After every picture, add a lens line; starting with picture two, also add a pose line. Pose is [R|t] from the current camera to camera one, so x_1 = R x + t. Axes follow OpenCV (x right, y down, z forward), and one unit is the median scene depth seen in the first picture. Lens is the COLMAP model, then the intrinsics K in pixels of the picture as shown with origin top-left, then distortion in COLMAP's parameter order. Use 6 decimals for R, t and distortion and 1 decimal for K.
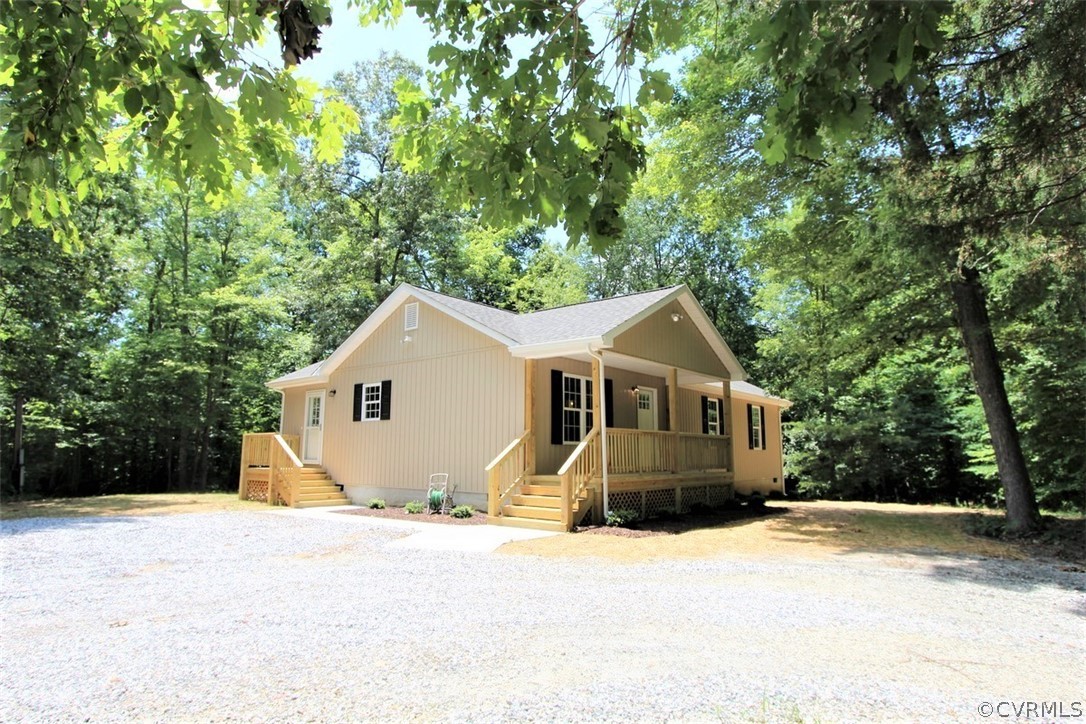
lens RADIAL K [[632.9, 0, 543.0], [0, 632.9, 362.0], [0, 0, 1]] dist [-0.019710, -0.000330]
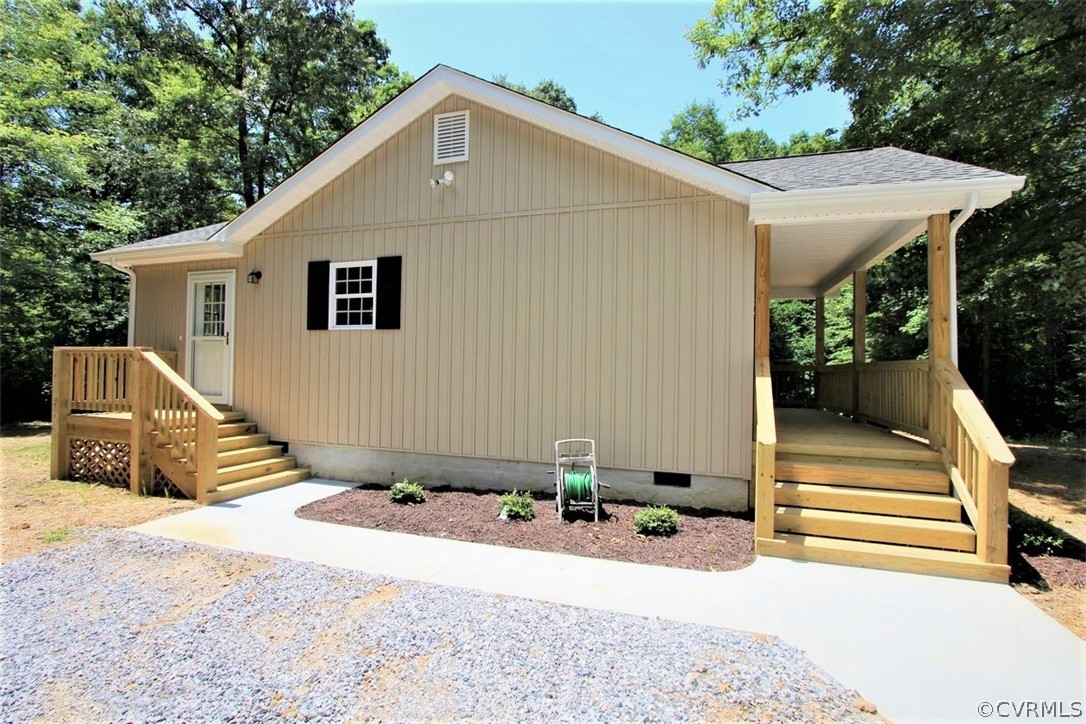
lens RADIAL K [[520.7, 0, 543.0], [0, 520.7, 362.0], [0, 0, 1]] dist [-0.016699, -0.000278]
pose [[0.933015, 0.016303, 0.359468, -0.266896], [-0.065422, 0.990010, 0.124904, 0.051232], [-0.353840, -0.140055, 0.924760, 0.498809]]
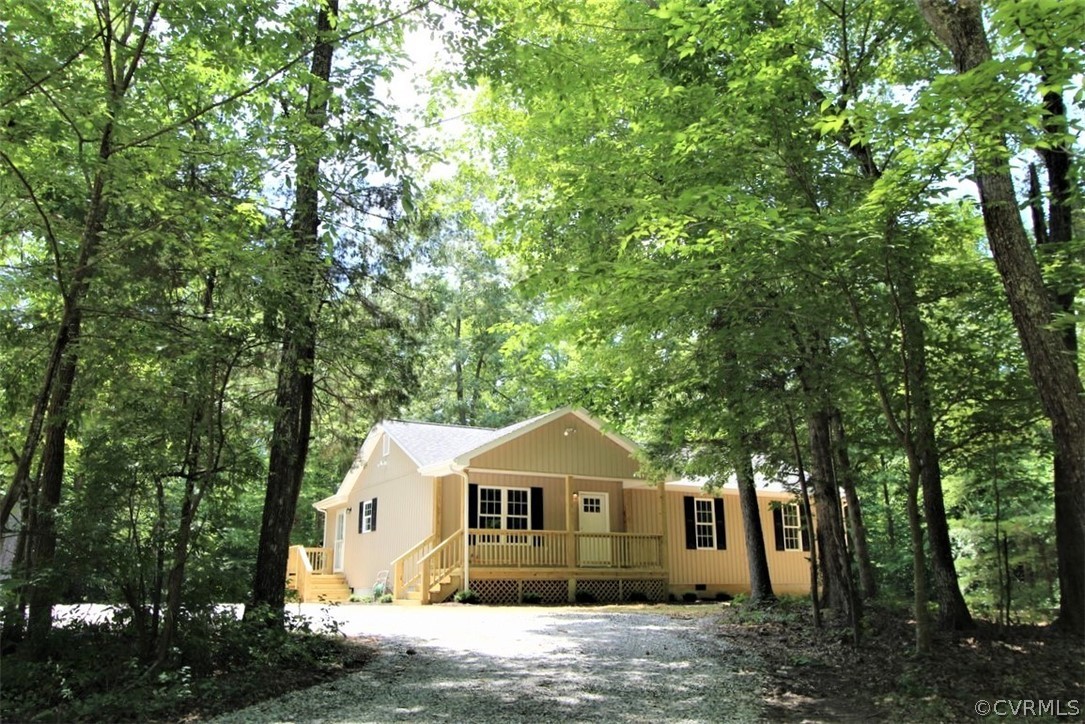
lens RADIAL K [[862.2, 0, 542.5], [0, 862.2, 362.0], [0, 0, 1]] dist [-0.004850, -0.000724]
pose [[0.937146, -0.102985, -0.333394, 0.596792], [0.064935, 0.990236, -0.123355, -0.004222], [0.342843, 0.093952, 0.934683, -0.434284]]
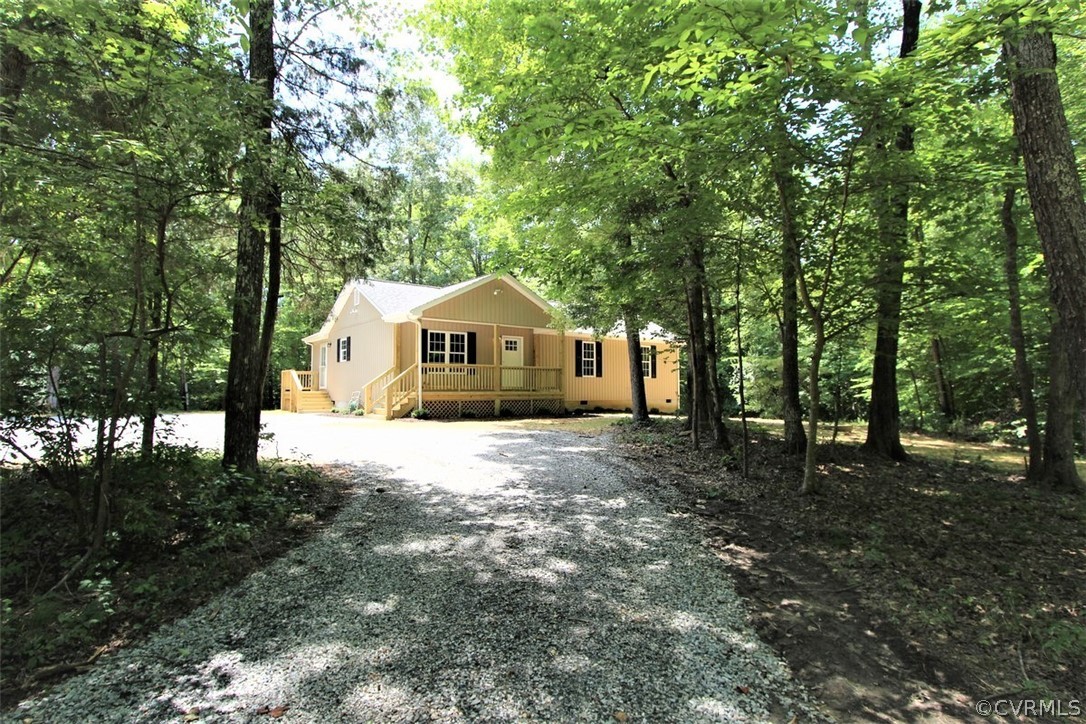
lens RADIAL K [[563.6, 0, 543.0], [0, 563.6, 362.0], [0, 0, 1]] dist [-0.022923, 0.000890]
pose [[0.976849, -0.016715, -0.213274, 0.516274], [0.037074, 0.995085, 0.091822, -0.018891], [0.210691, -0.097603, 0.972668, -0.288370]]
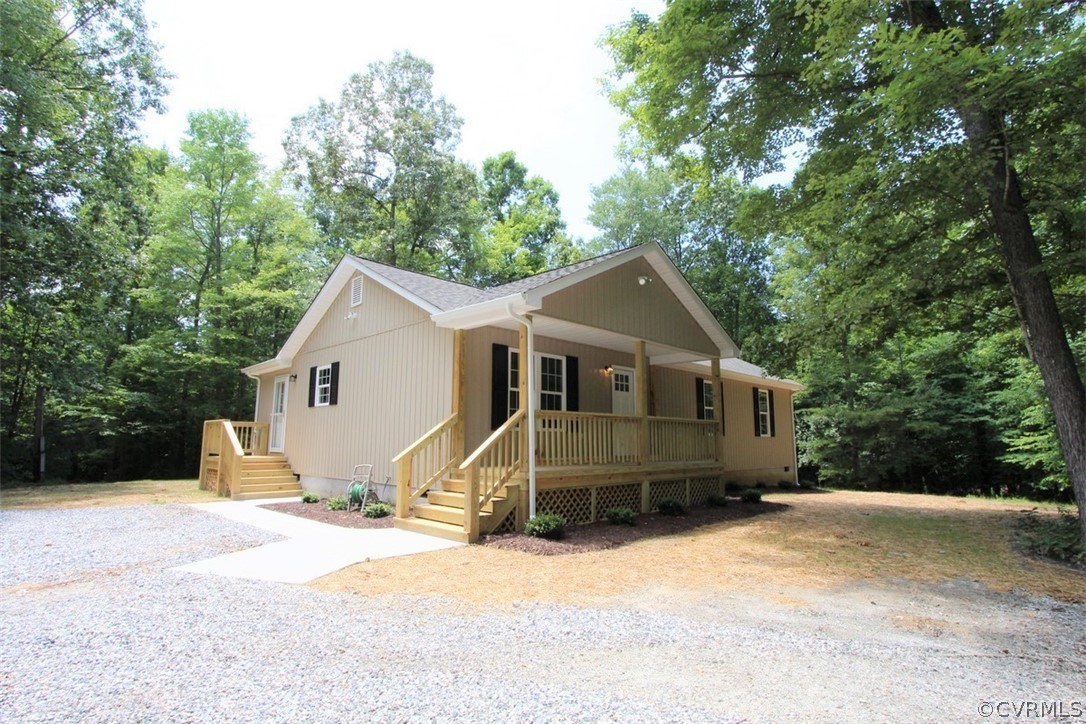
lens RADIAL K [[559.5, 0, 543.0], [0, 559.5, 362.0], [0, 0, 1]] dist [-0.018815, 0.000147]
pose [[0.995662, -0.013148, -0.092106, 0.121777], [0.013627, 0.999897, 0.004582, 0.027870], [0.092036, -0.005818, 0.995739, 0.204326]]
